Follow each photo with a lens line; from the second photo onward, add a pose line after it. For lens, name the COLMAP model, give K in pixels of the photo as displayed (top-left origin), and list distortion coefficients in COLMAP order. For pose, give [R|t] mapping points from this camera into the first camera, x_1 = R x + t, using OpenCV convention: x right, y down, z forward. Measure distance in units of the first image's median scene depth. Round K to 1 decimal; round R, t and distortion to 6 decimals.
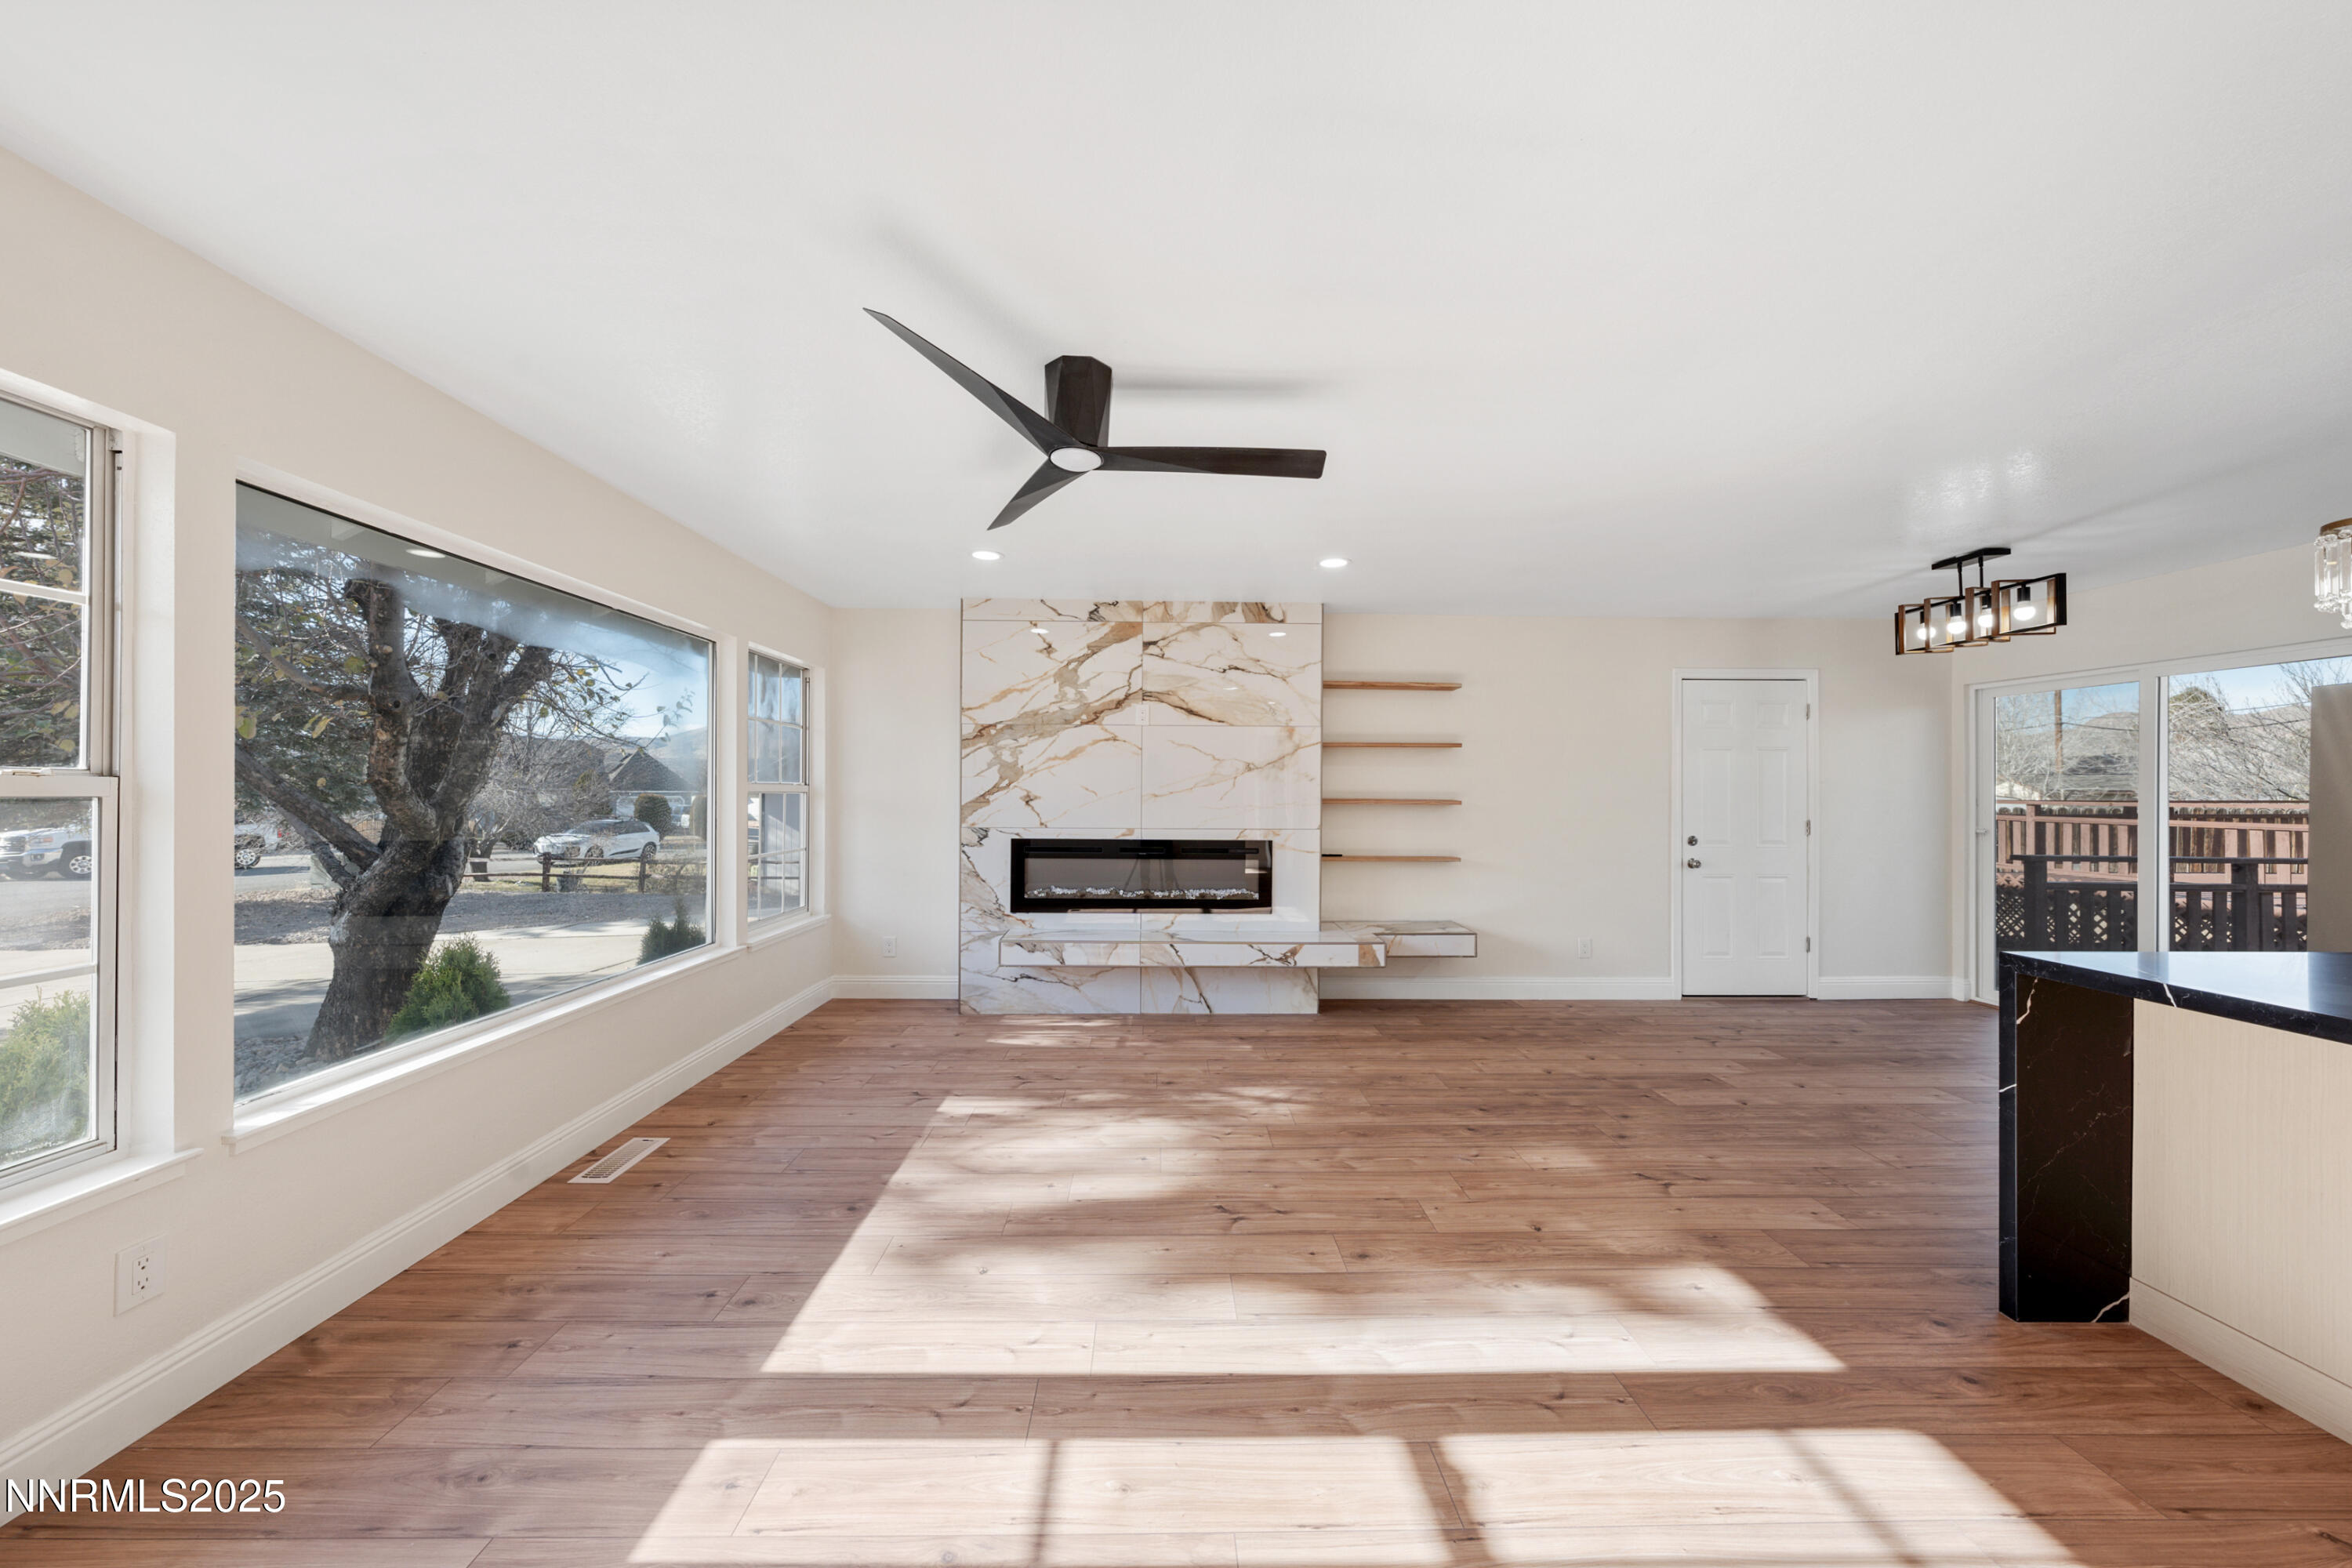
lens RADIAL K [[802.6, 0, 1167.8], [0, 802.6, 783.4], [0, 0, 1]] dist [-0.004325, 0.000228]
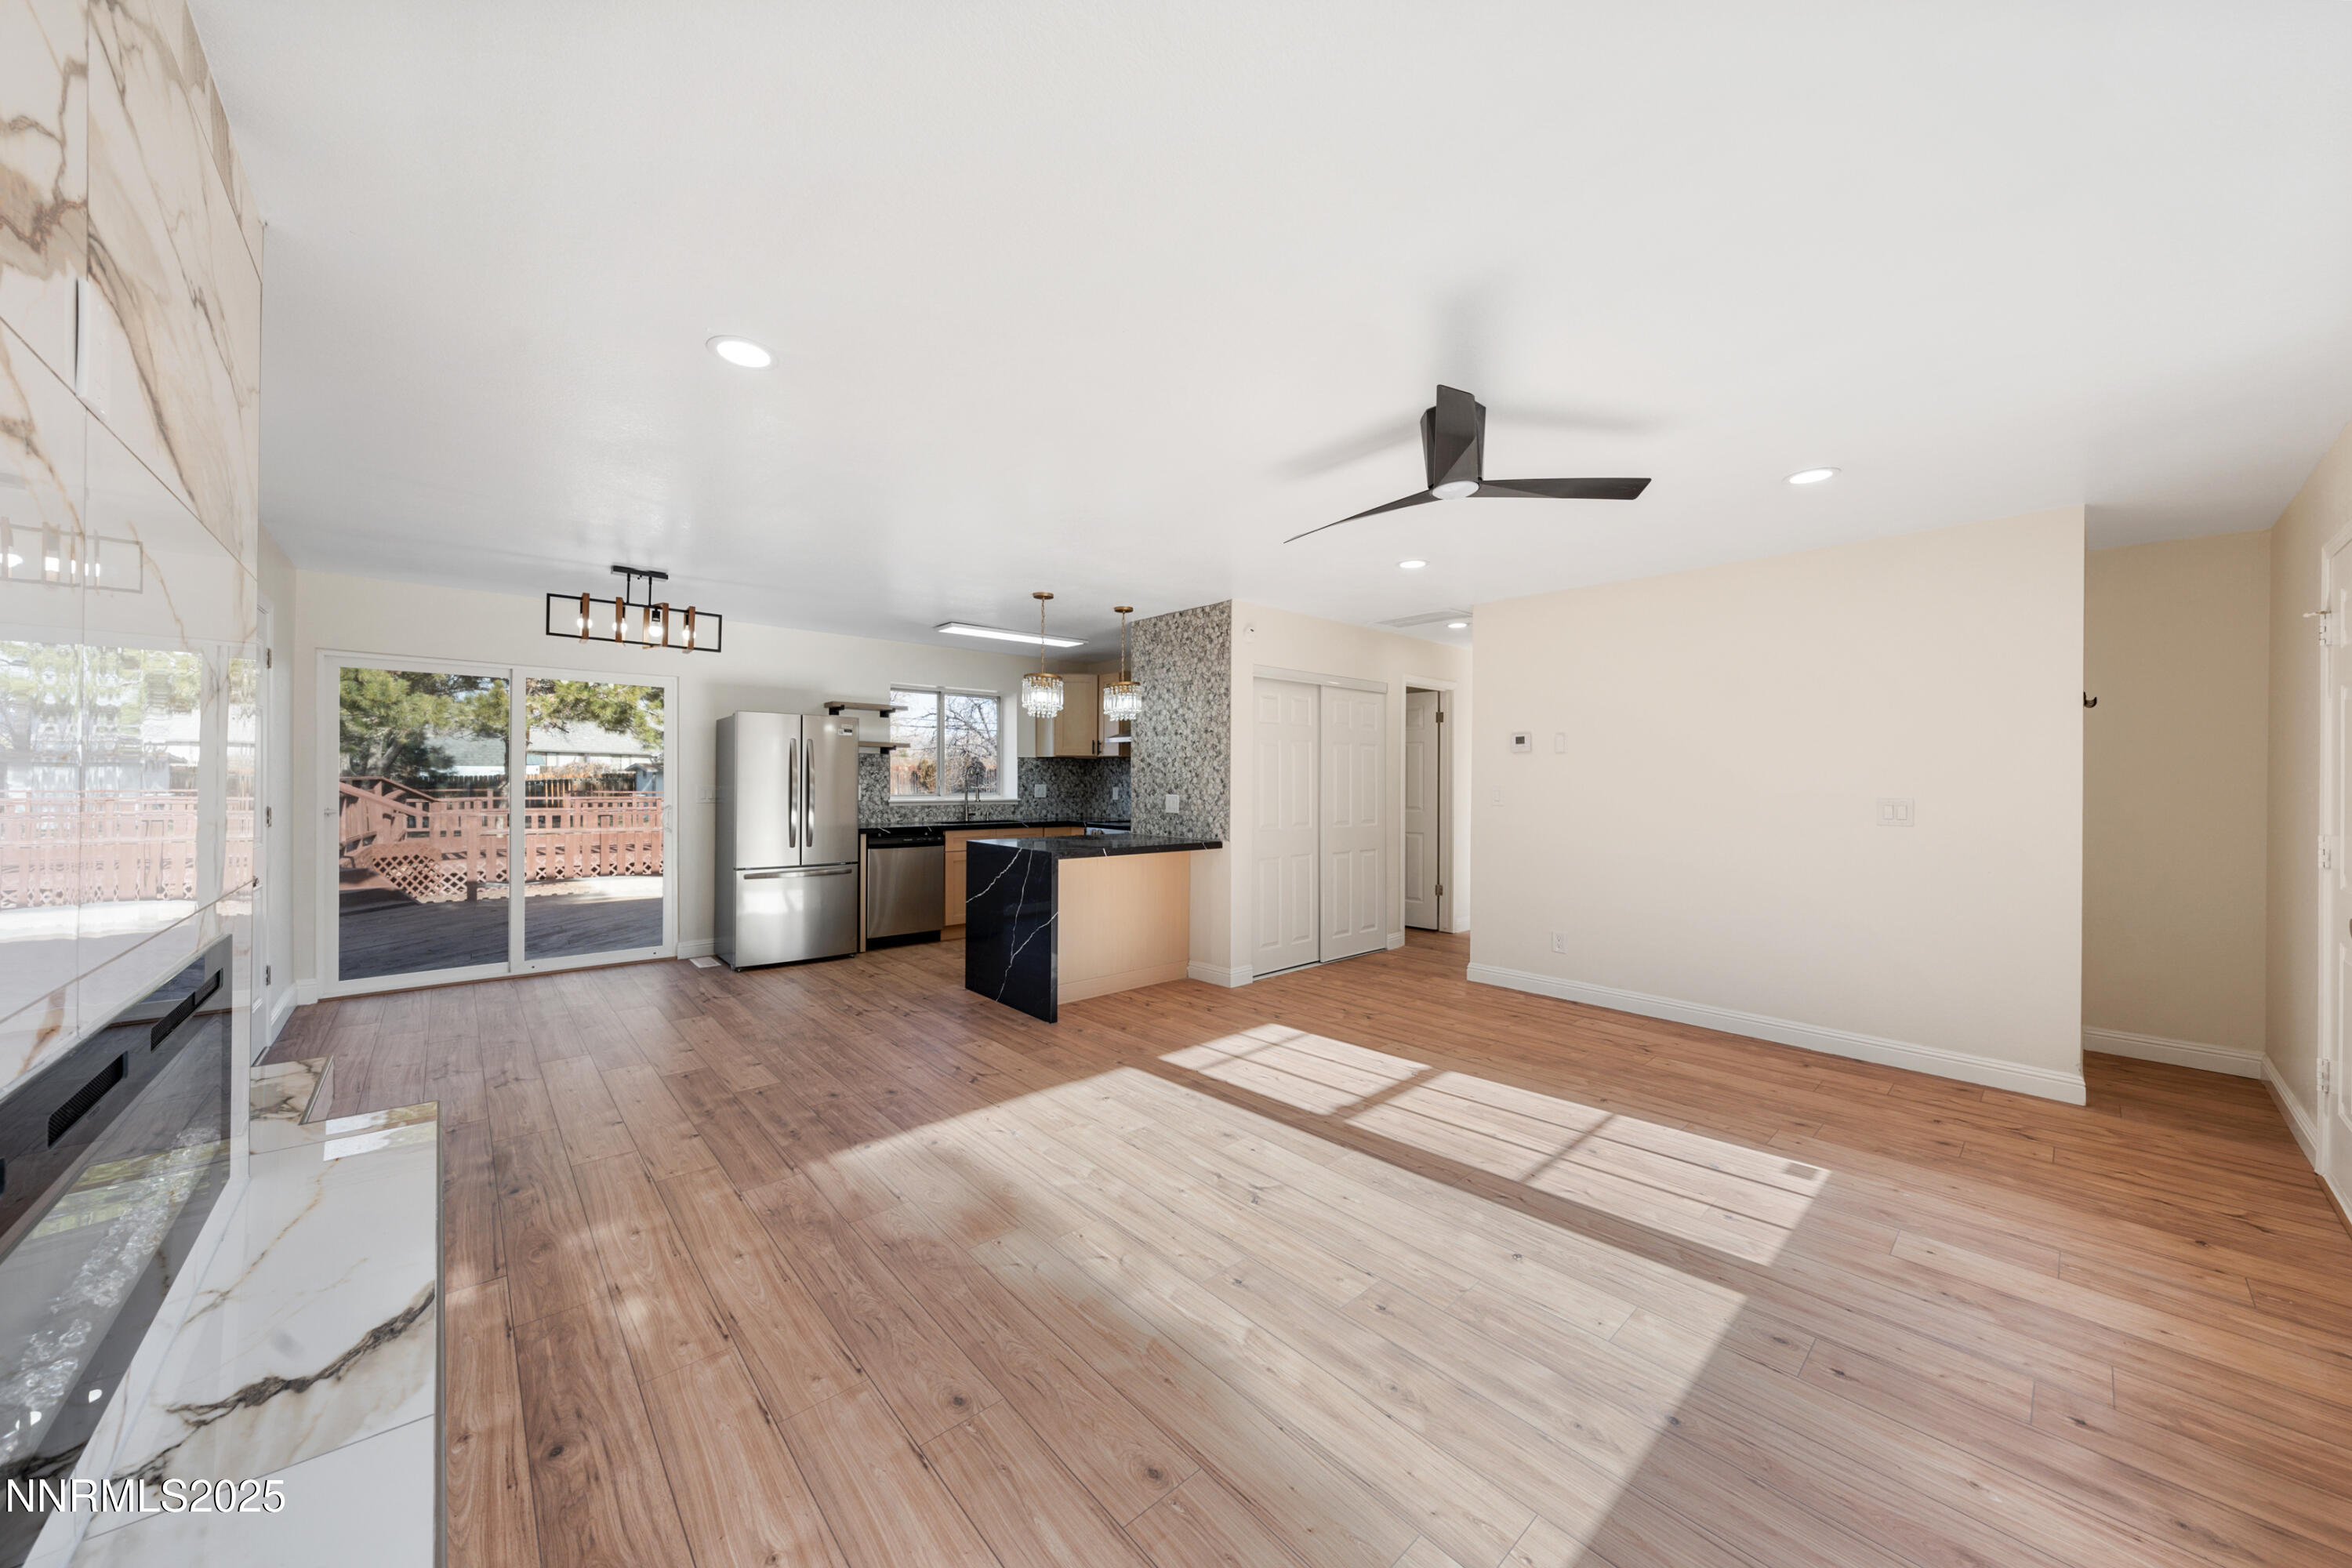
lens RADIAL K [[802.6, 0, 1180.1], [0, 802.6, 785.3], [0, 0, 1]] dist [-0.004325, 0.000228]
pose [[-0.658594, -0.016601, 0.752315, -0.327408], [-0.017243, 0.999827, 0.006968, 0.007561], [-0.752301, -0.008383, -0.658766, 0.930761]]
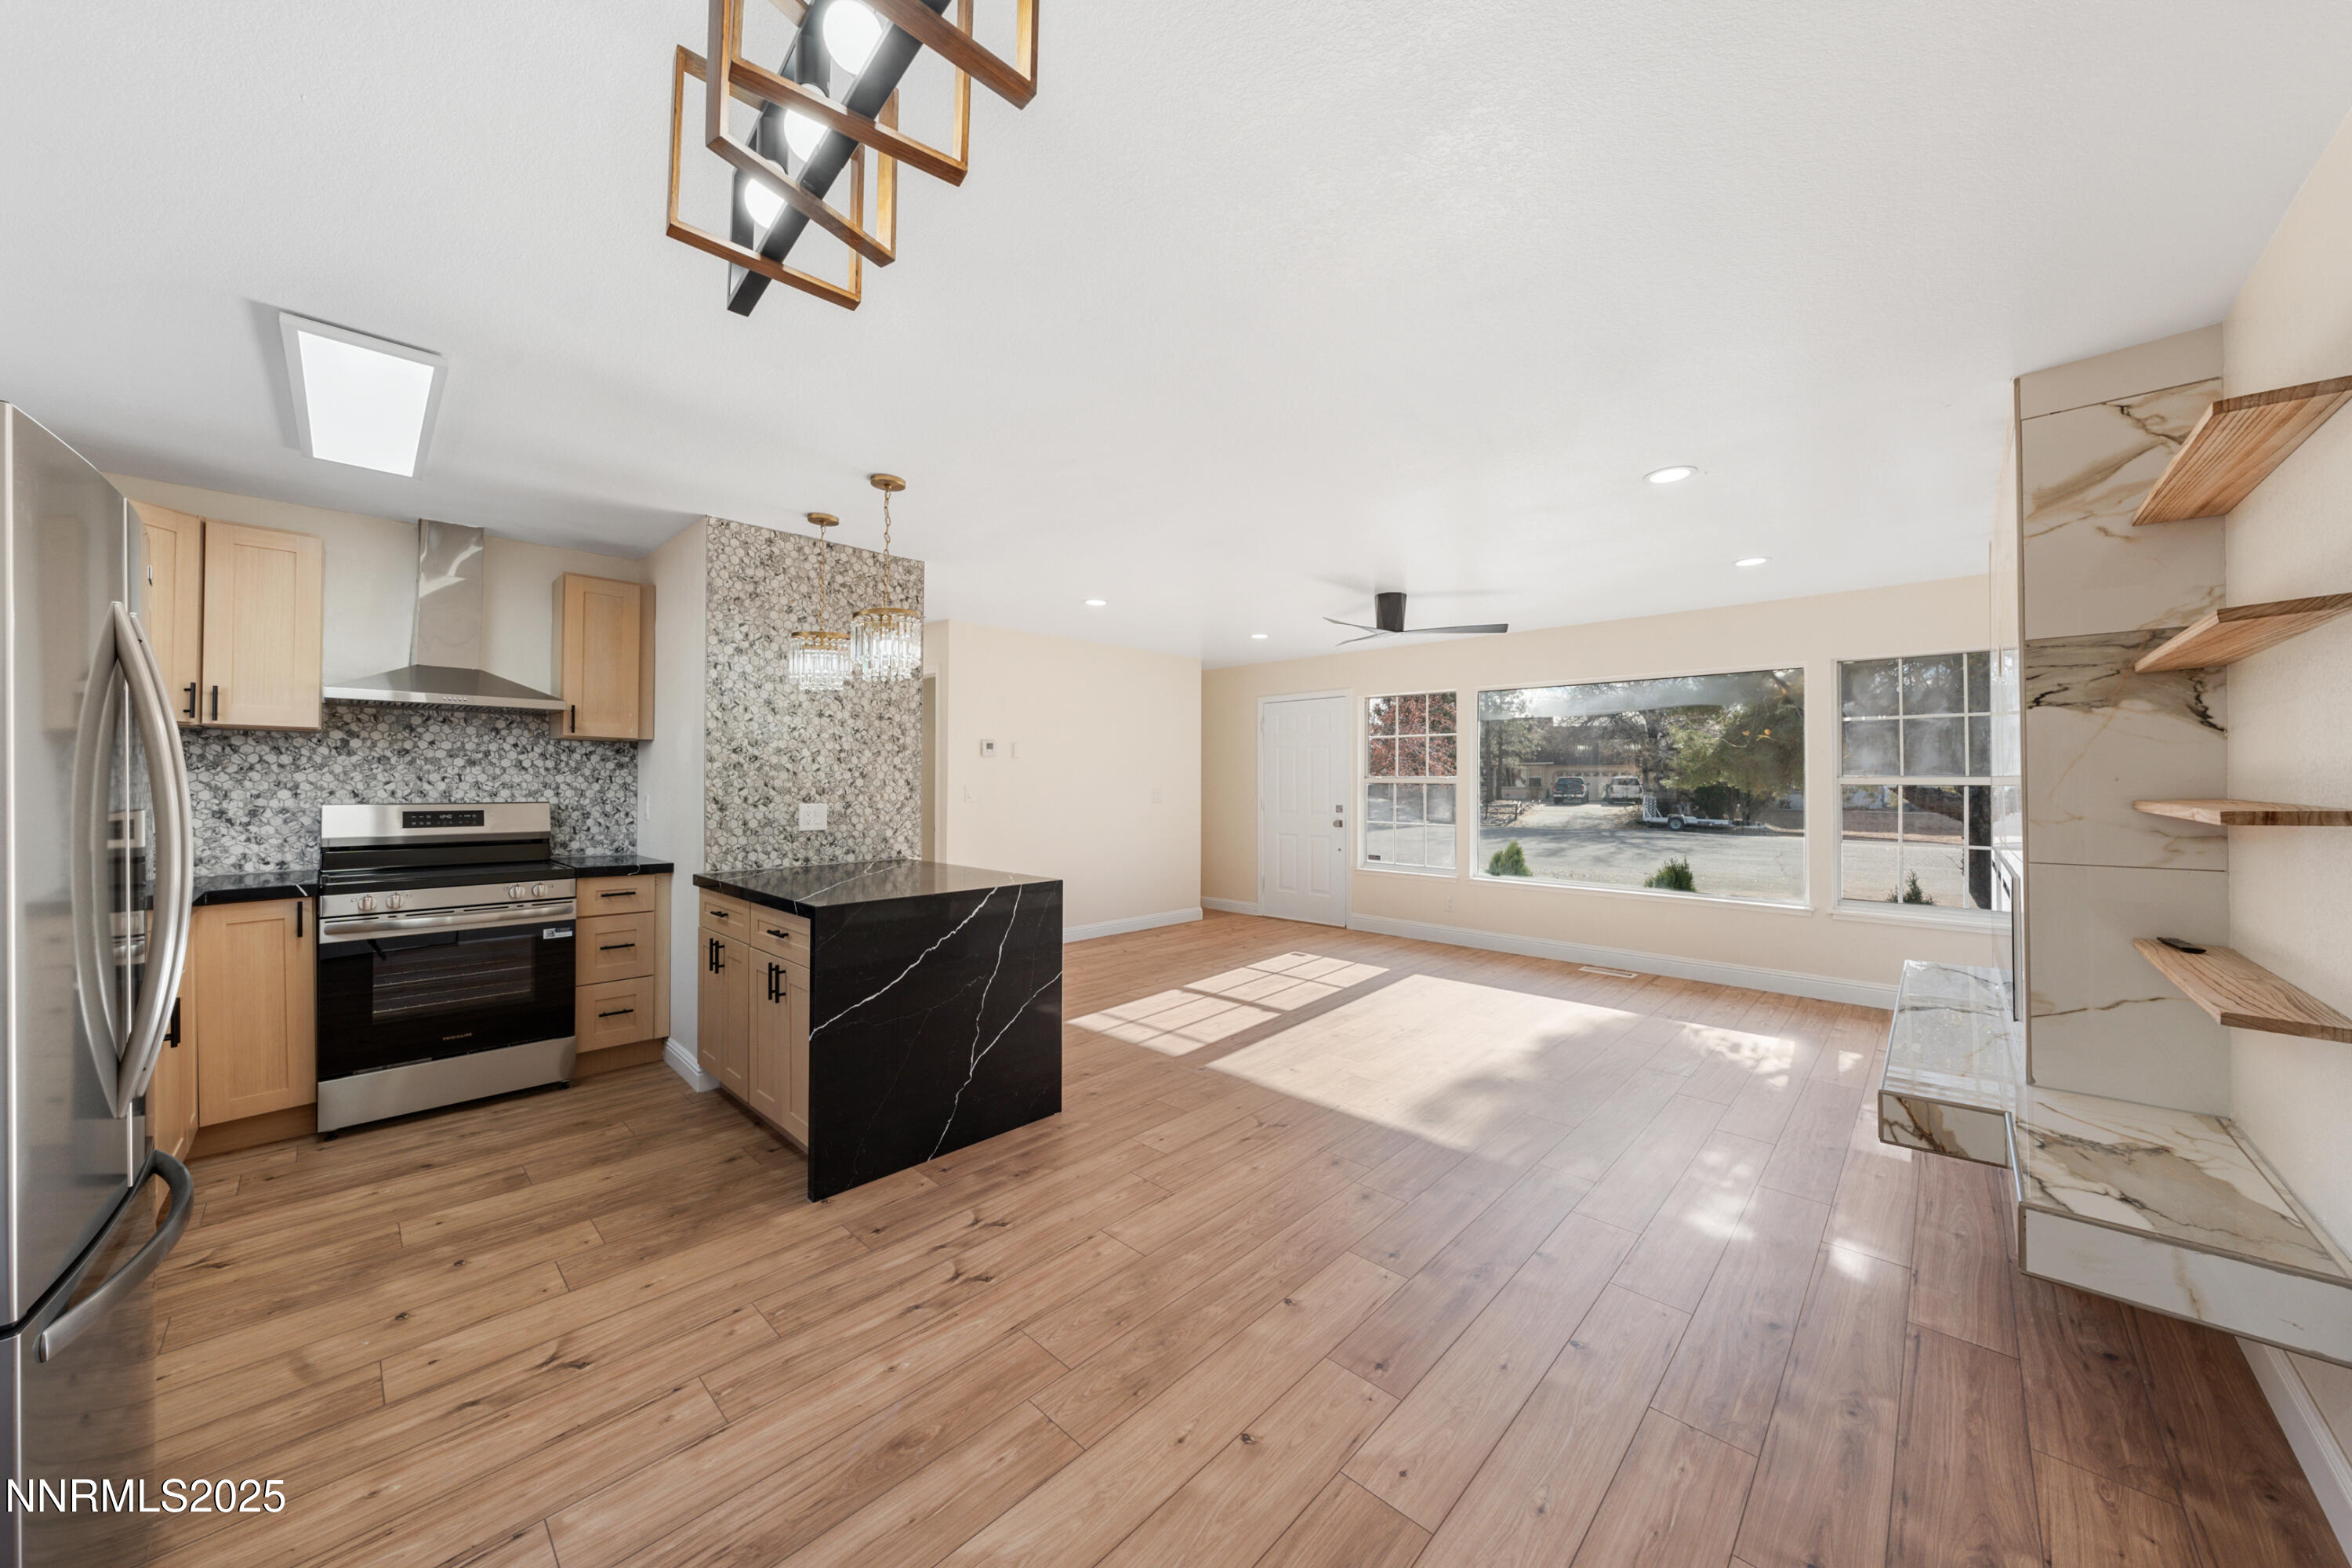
lens RADIAL K [[802.6, 0, 1169.3], [0, 802.6, 777.7], [0, 0, 1]] dist [-0.004325, 0.000228]
pose [[-0.707147, -0.010090, -0.706995, 0.875271], [-0.001839, 0.999921, -0.012430, 0.012904], [0.707064, -0.007490, -0.707109, 0.986064]]
